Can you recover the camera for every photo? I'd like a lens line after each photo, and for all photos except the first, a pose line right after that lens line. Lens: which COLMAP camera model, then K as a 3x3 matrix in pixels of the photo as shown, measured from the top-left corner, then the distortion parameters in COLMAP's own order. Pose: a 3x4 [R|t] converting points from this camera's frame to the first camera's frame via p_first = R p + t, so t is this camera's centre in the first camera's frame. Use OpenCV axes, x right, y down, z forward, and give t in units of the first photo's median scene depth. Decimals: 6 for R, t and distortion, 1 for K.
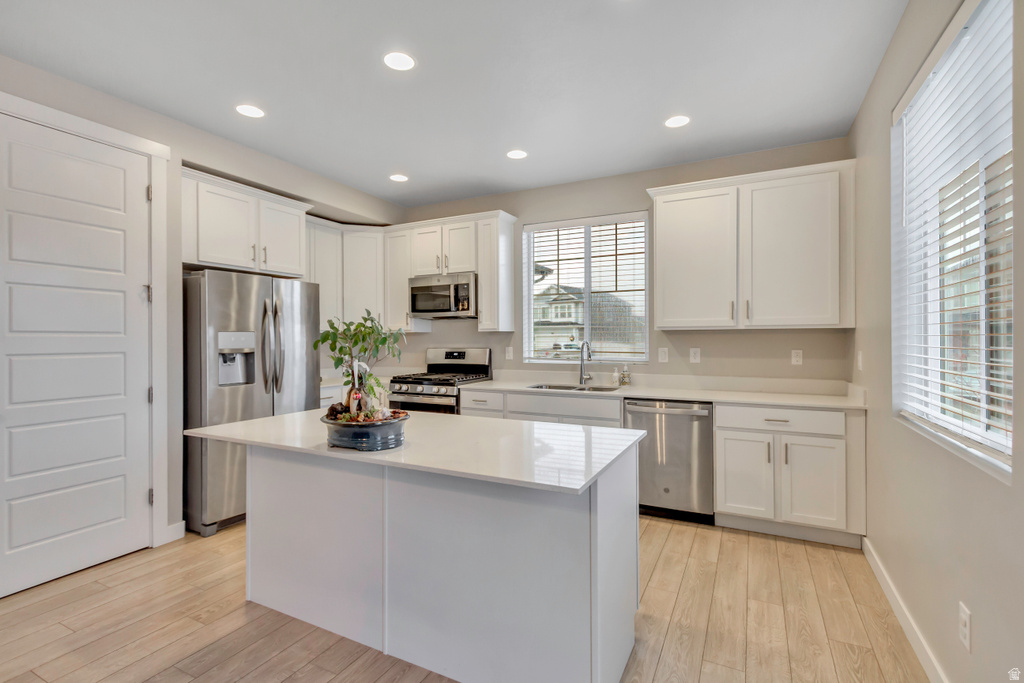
lens RADIAL K [[470.7, 0, 507.5], [0, 470.7, 332.2], [0, 0, 1]] dist [0.017792, -0.002079]
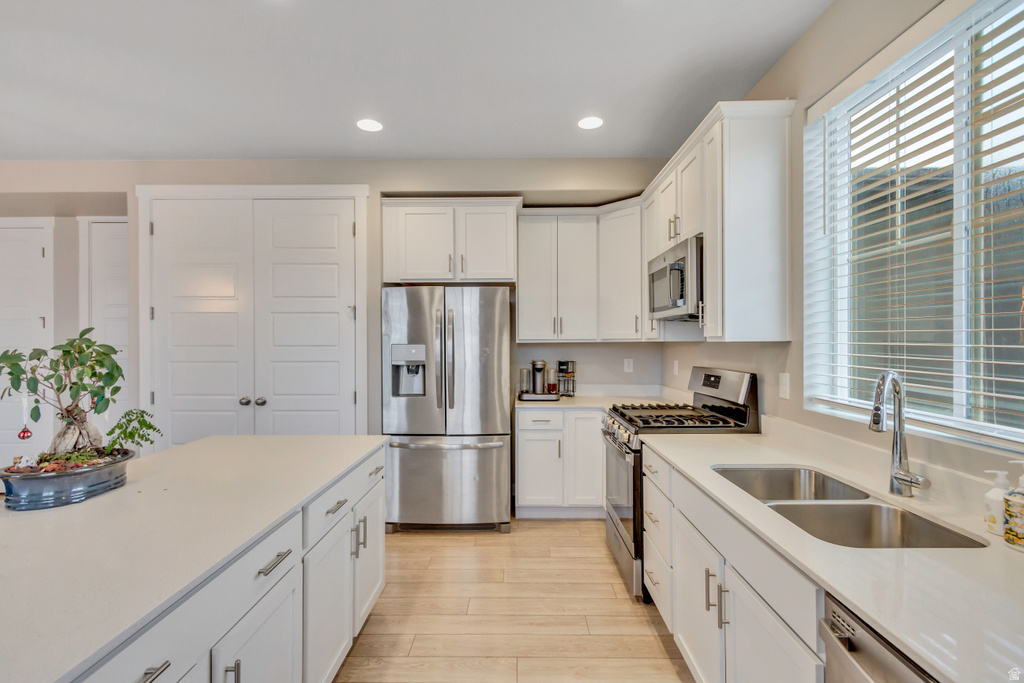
lens RADIAL K [[470.7, 0, 515.0], [0, 470.7, 338.4], [0, 0, 1]] dist [0.017792, -0.002079]
pose [[0.450012, -0.001979, -0.893020, 0.346722], [0.015468, 0.999865, 0.005579, -0.012262], [0.892888, -0.016323, 0.449982, 0.583634]]
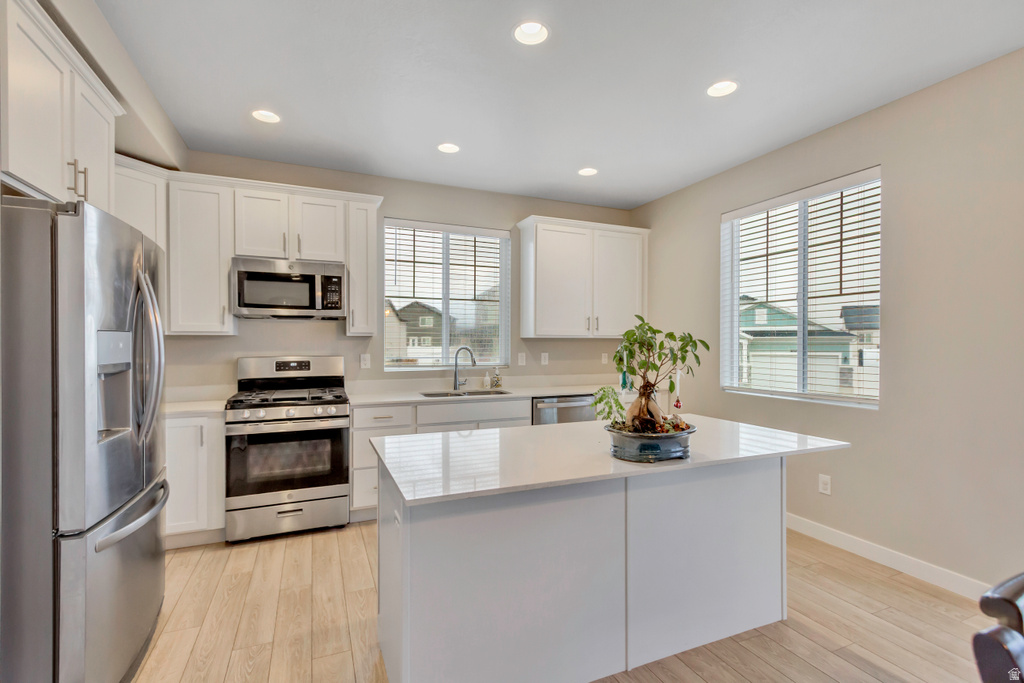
lens RADIAL K [[470.7, 0, 507.8], [0, 470.7, 343.8], [0, 0, 1]] dist [0.017792, -0.002079]
pose [[0.639726, 0.001498, 0.768602, -0.544776], [-0.015455, 0.999821, 0.010914, -0.001452], [-0.768448, -0.018861, 0.639635, 0.267801]]
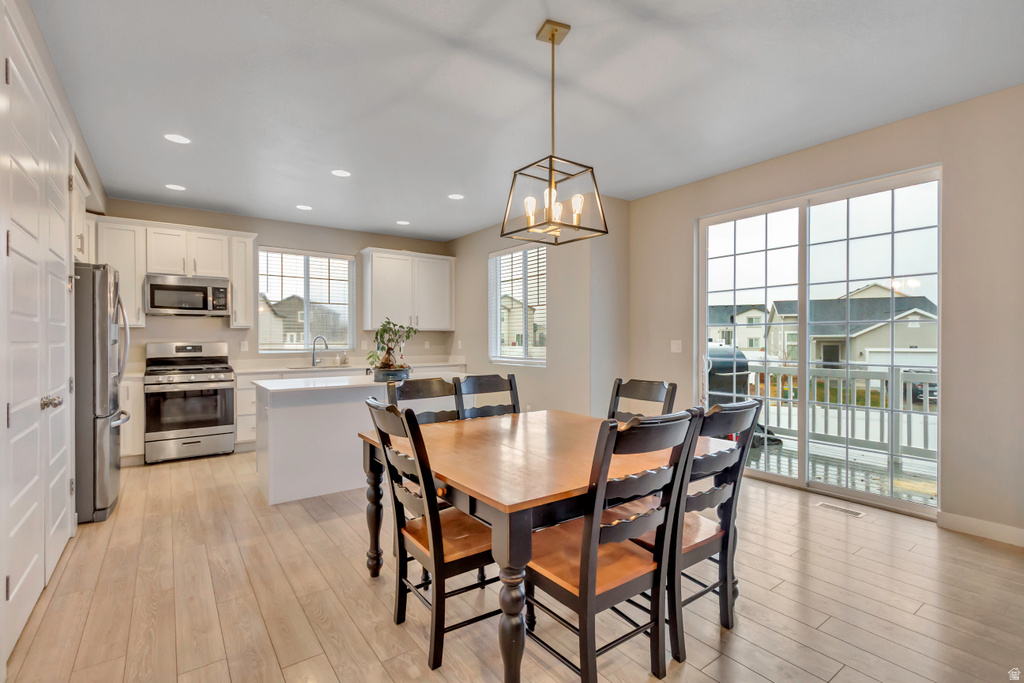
lens RADIAL K [[470.7, 0, 509.9], [0, 470.7, 340.3], [0, 0, 1]] dist [0.017792, -0.002079]
pose [[0.444981, -0.002016, 0.895538, -0.875508], [-0.013462, 0.999869, 0.008939, 0.009233], [-0.895439, -0.016033, 0.444896, -0.191241]]
